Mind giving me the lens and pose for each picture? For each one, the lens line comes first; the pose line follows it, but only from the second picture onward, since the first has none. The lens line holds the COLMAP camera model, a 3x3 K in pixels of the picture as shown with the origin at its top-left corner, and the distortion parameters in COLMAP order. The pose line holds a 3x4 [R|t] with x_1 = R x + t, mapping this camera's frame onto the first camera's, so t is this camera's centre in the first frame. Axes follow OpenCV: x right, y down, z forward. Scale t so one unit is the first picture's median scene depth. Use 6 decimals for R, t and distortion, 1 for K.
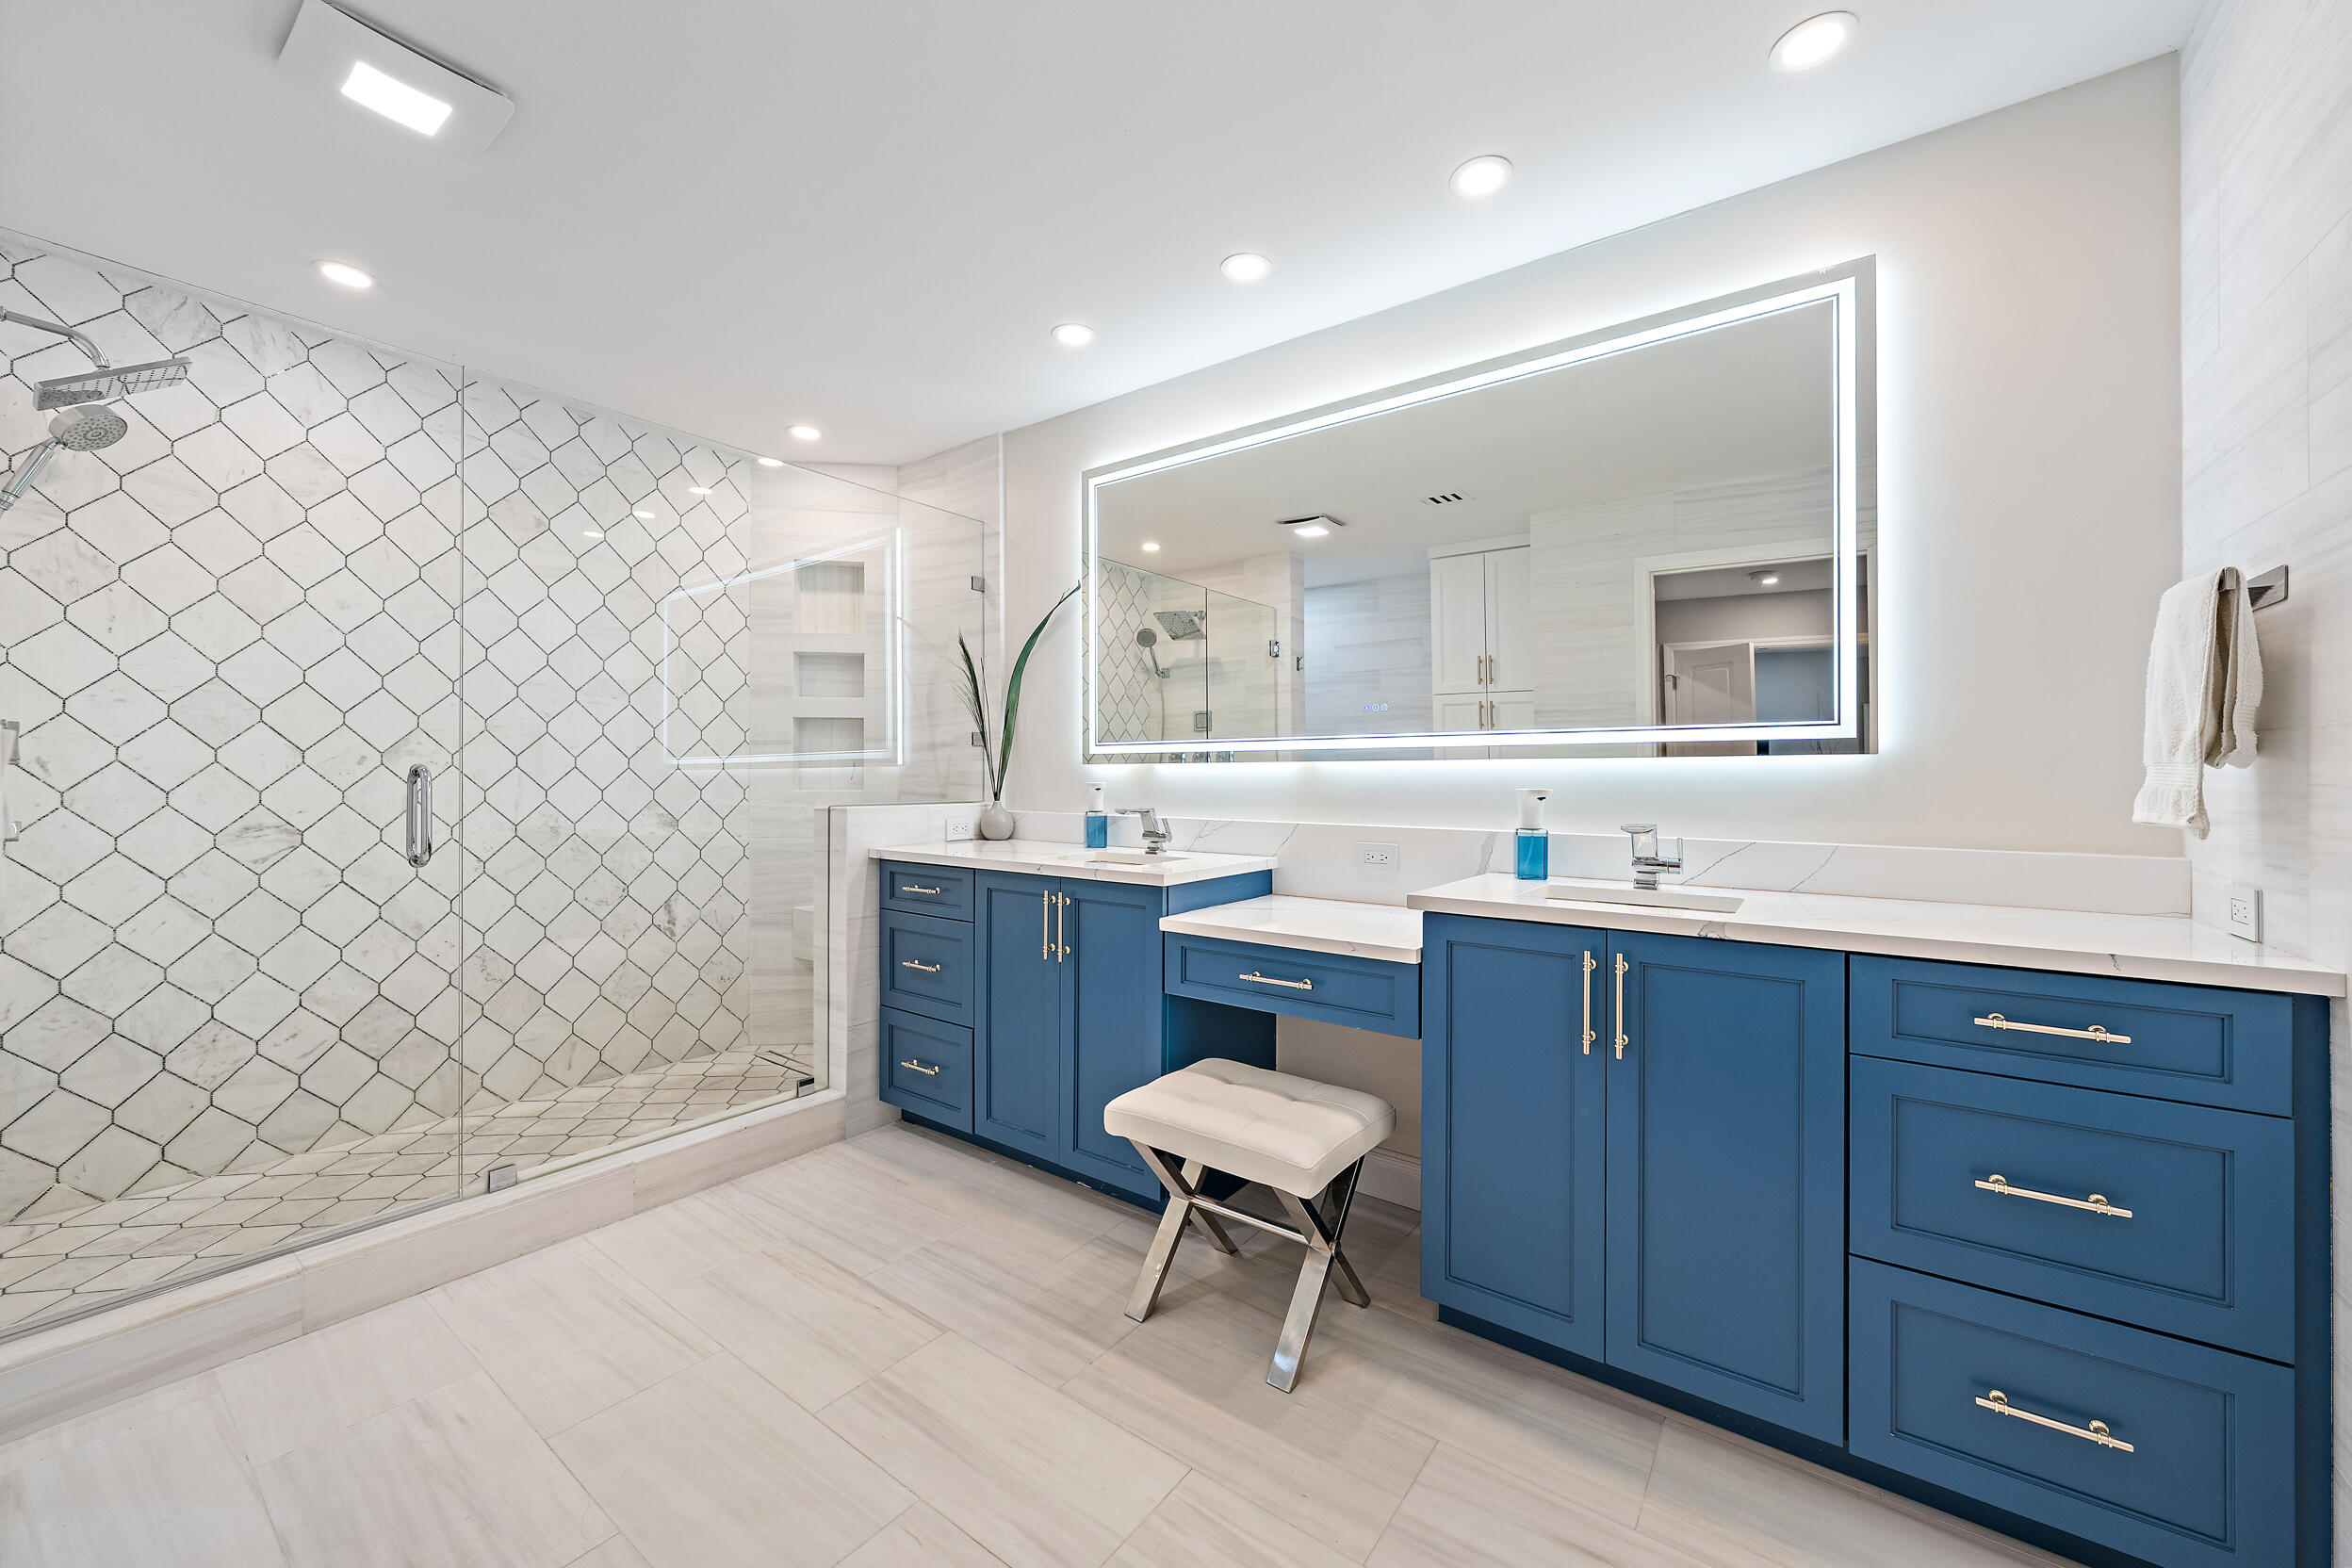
lens RADIAL K [[910.2, 0, 1175.0], [0, 910.2, 779.0], [0, 0, 1]] dist [-0.002058, -0.000339]
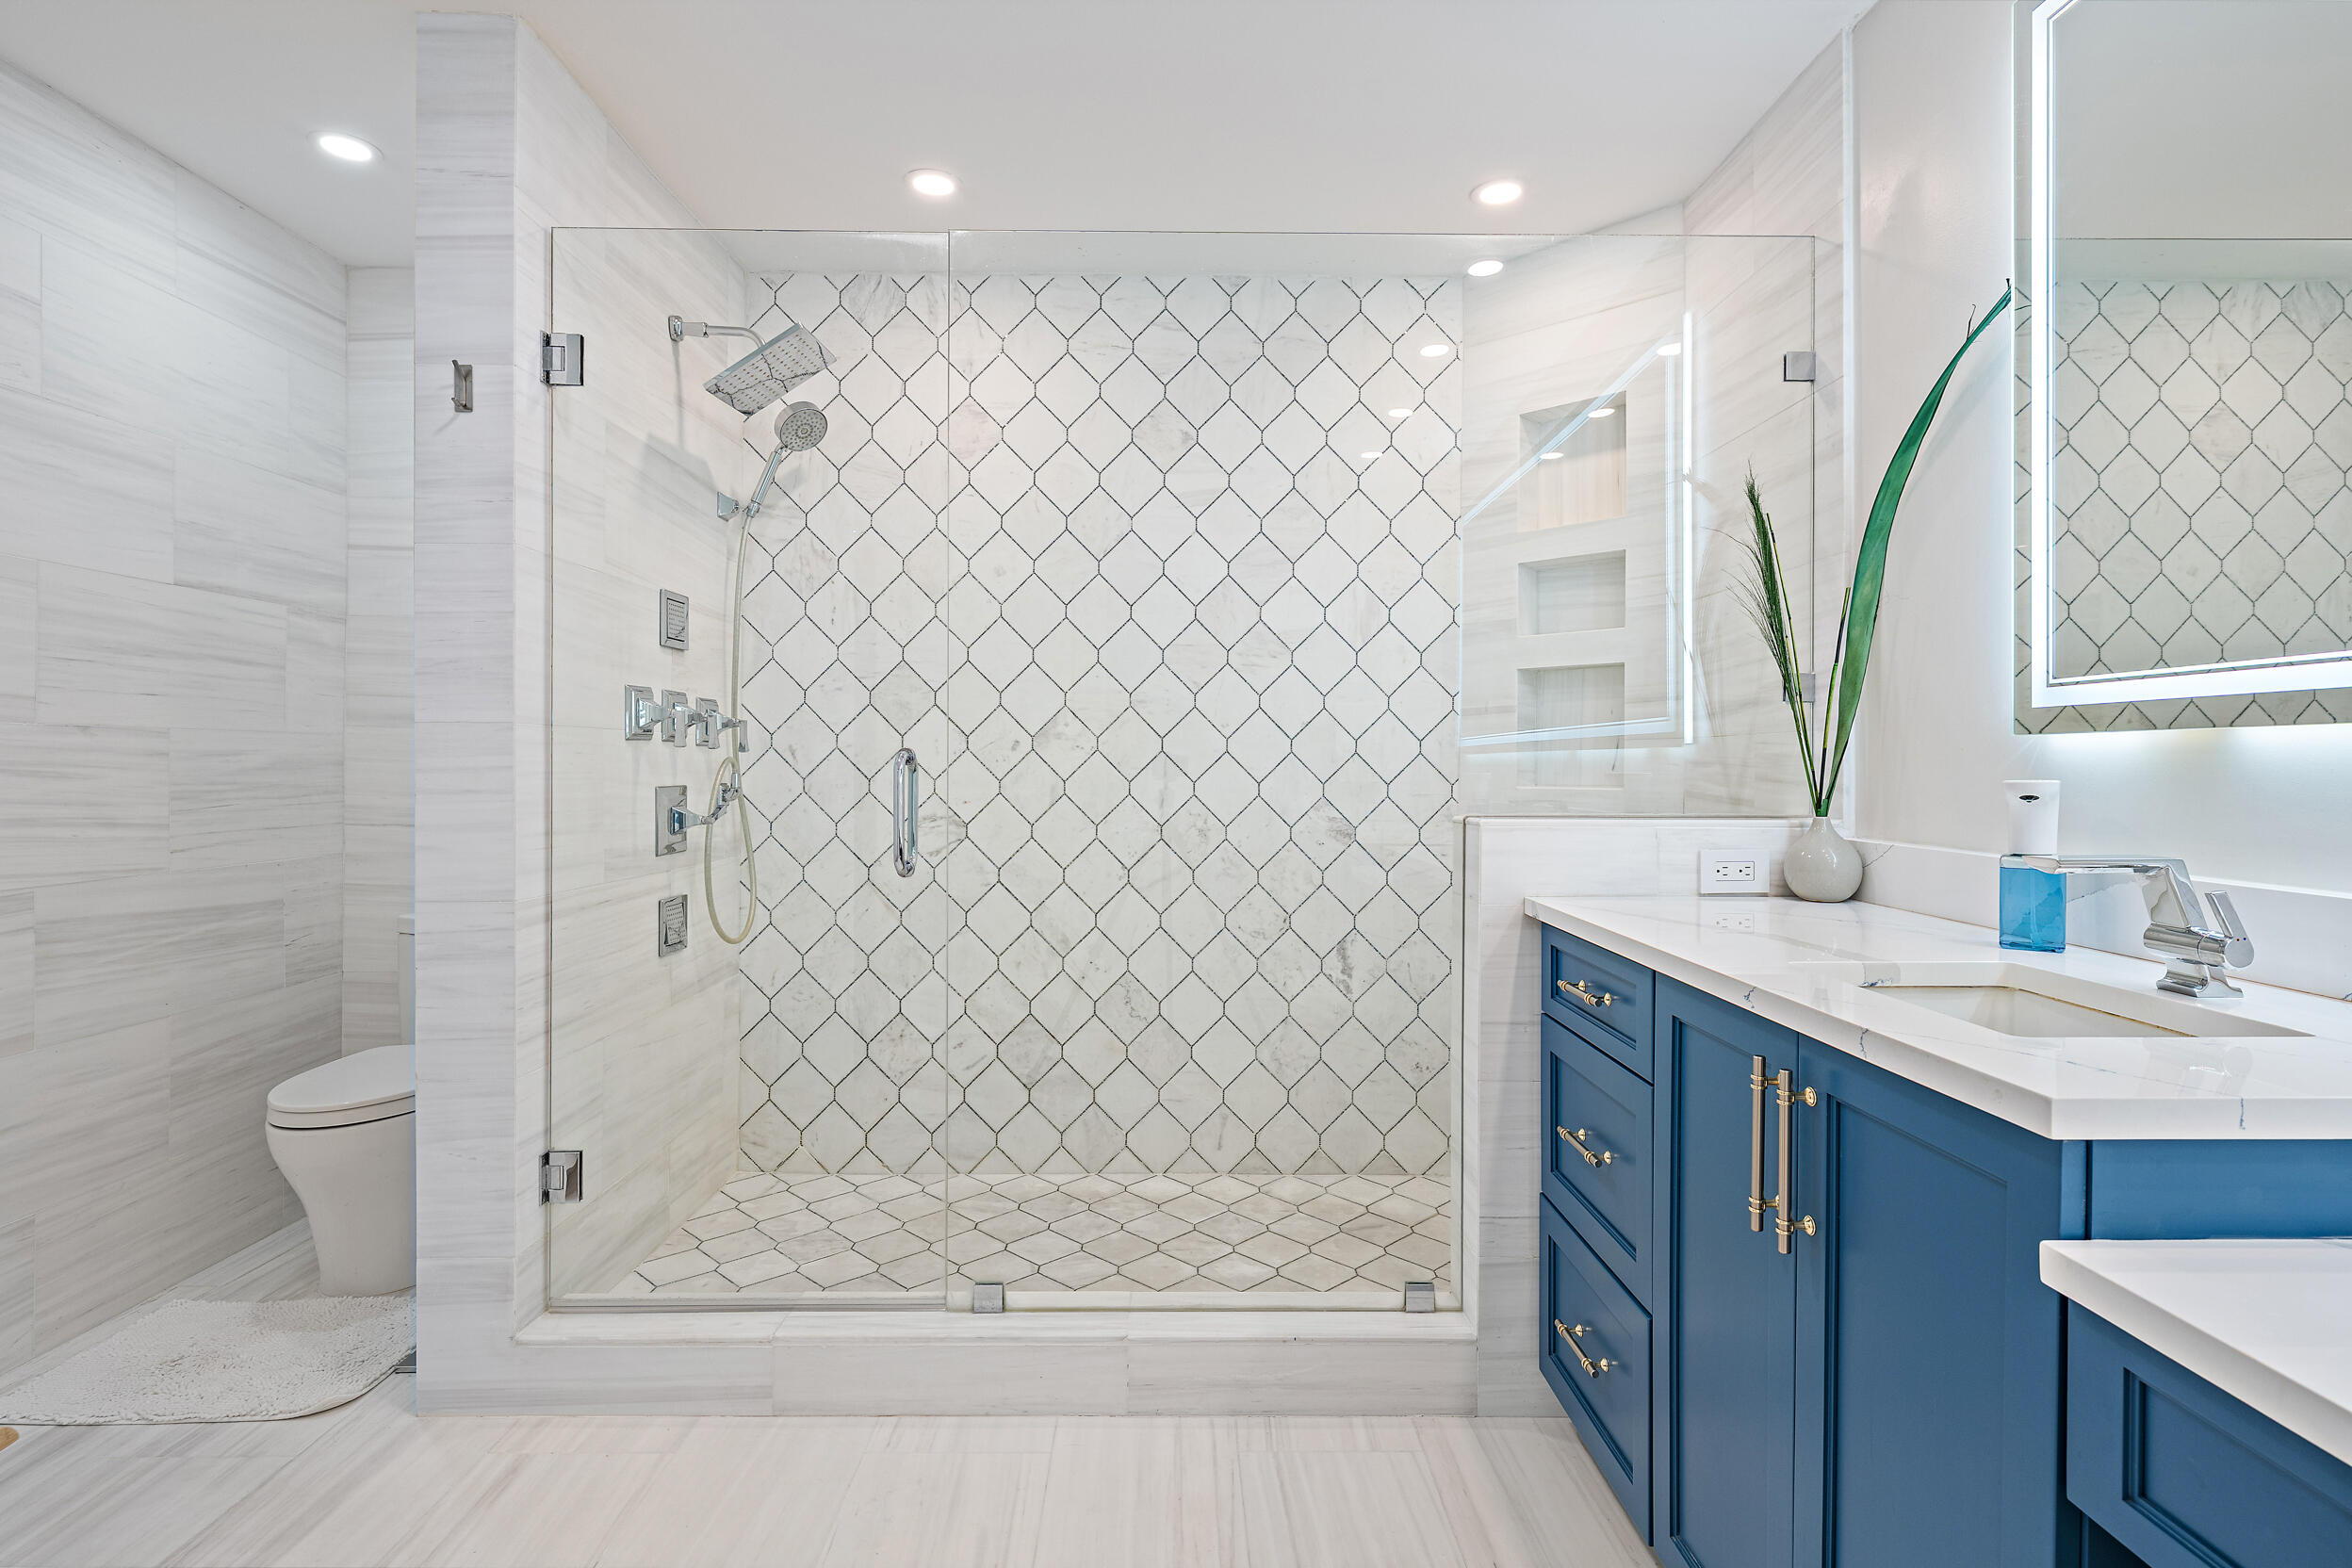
lens RADIAL K [[1154.6, 0, 1174.0], [0, 1154.6, 772.8], [0, 0, 1]] dist [-0.003474, 0.001345]
pose [[0.602234, 0.006859, -0.798290, 0.084852], [-0.003834, 0.999976, 0.005700, -0.000975], [0.798310, -0.000372, 0.602246, 0.414733]]
